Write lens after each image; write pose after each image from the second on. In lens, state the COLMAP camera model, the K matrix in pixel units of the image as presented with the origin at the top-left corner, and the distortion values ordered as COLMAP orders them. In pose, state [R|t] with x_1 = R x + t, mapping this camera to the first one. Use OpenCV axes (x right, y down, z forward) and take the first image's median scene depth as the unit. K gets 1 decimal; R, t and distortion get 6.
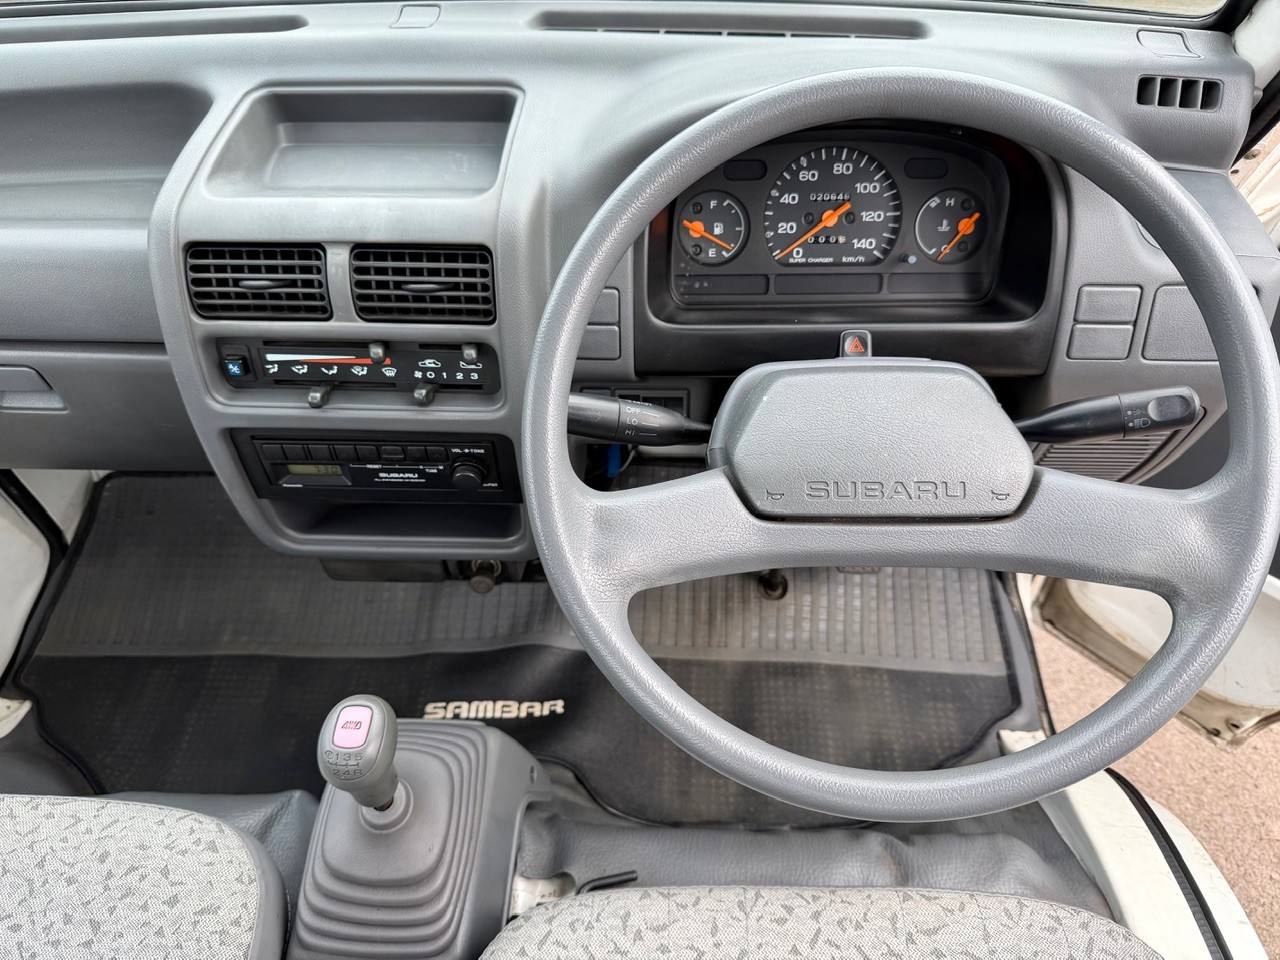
lens RADIAL K [[931.7, 0, 648.5], [0, 931.7, 480.6], [0, 0, 1]] dist [0.068127, -0.121627]
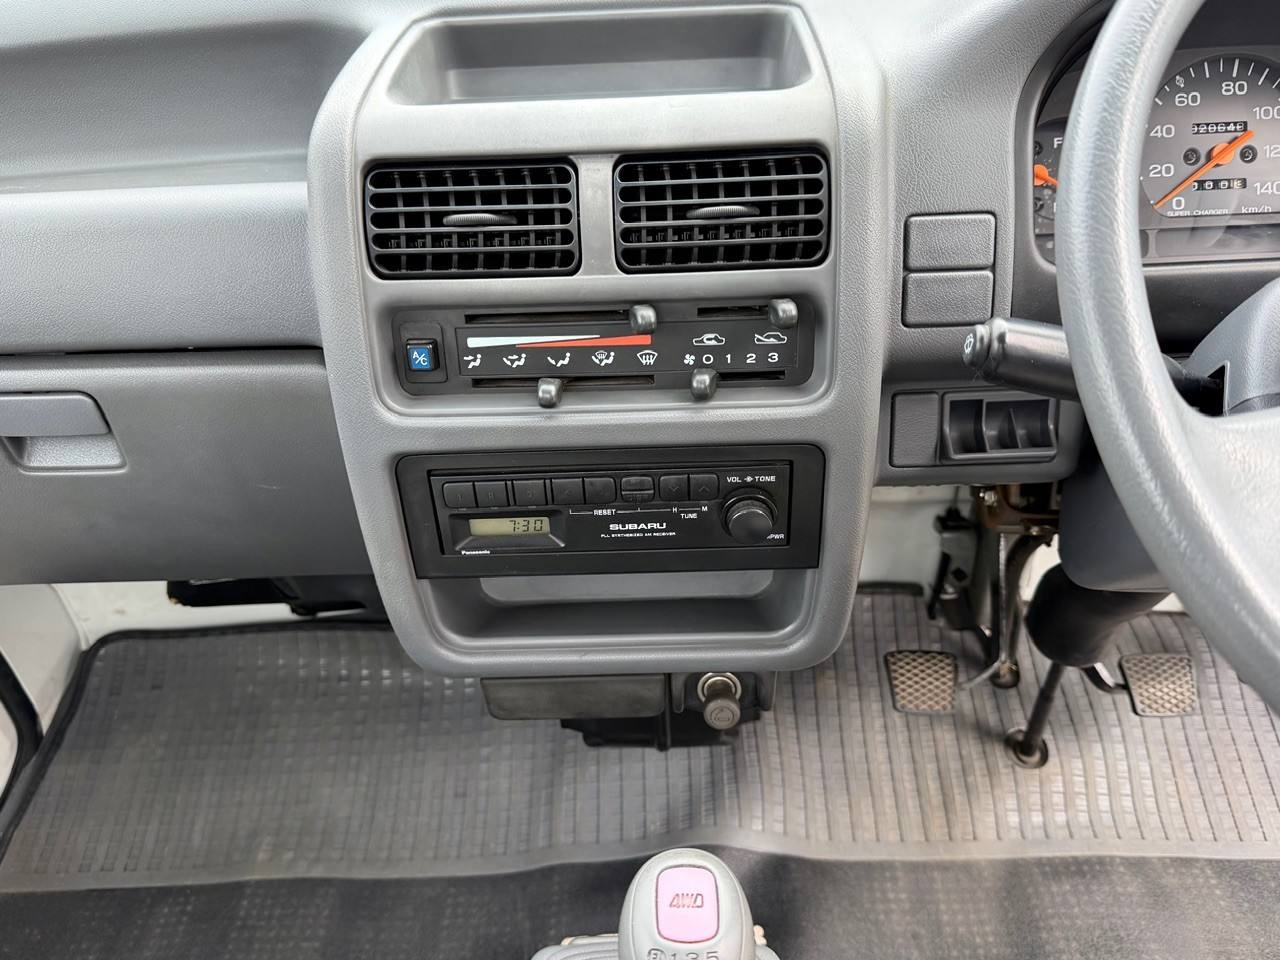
lens RADIAL K [[1039.1, 0, 640.0], [0, 1039.1, 480.0], [0, 0, 1]] dist [0.082480, -0.163697]
pose [[0.999232, -0.036614, 0.013986, -0.268811], [0.038775, 0.975525, -0.216443, 0.118964], [-0.005719, 0.216819, 0.976195, 0.268197]]
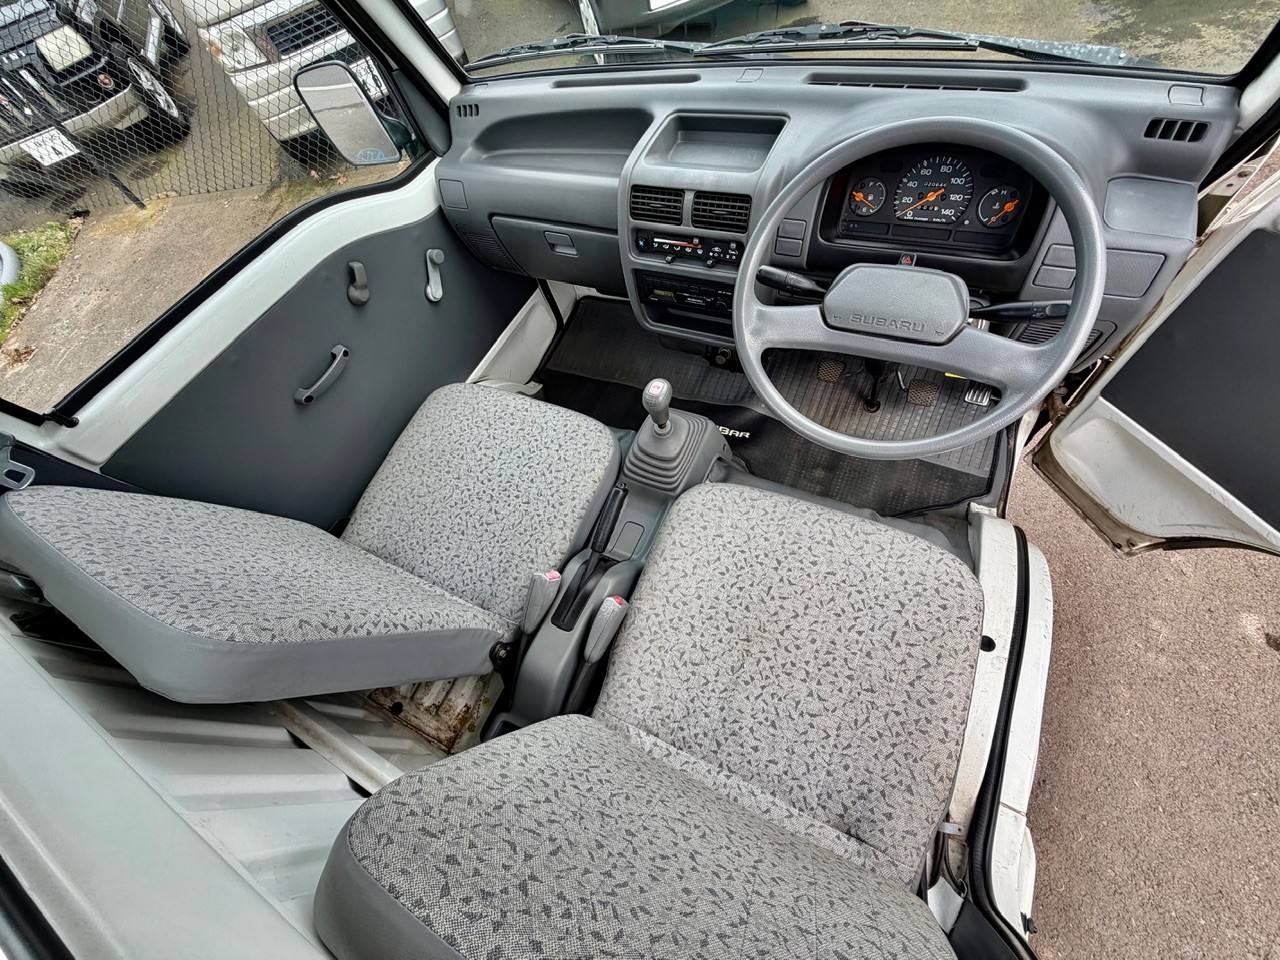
lens RADIAL K [[522.8, 0, 631.9], [0, 522.8, 481.8], [0, 0, 1]] dist [0.000116, -0.000034]
pose [[0.900819, 0.267844, -0.341737, 0.159683], [-0.180241, 0.946720, 0.266897, 0.102911], [0.395016, -0.178831, 0.901100, -0.327324]]
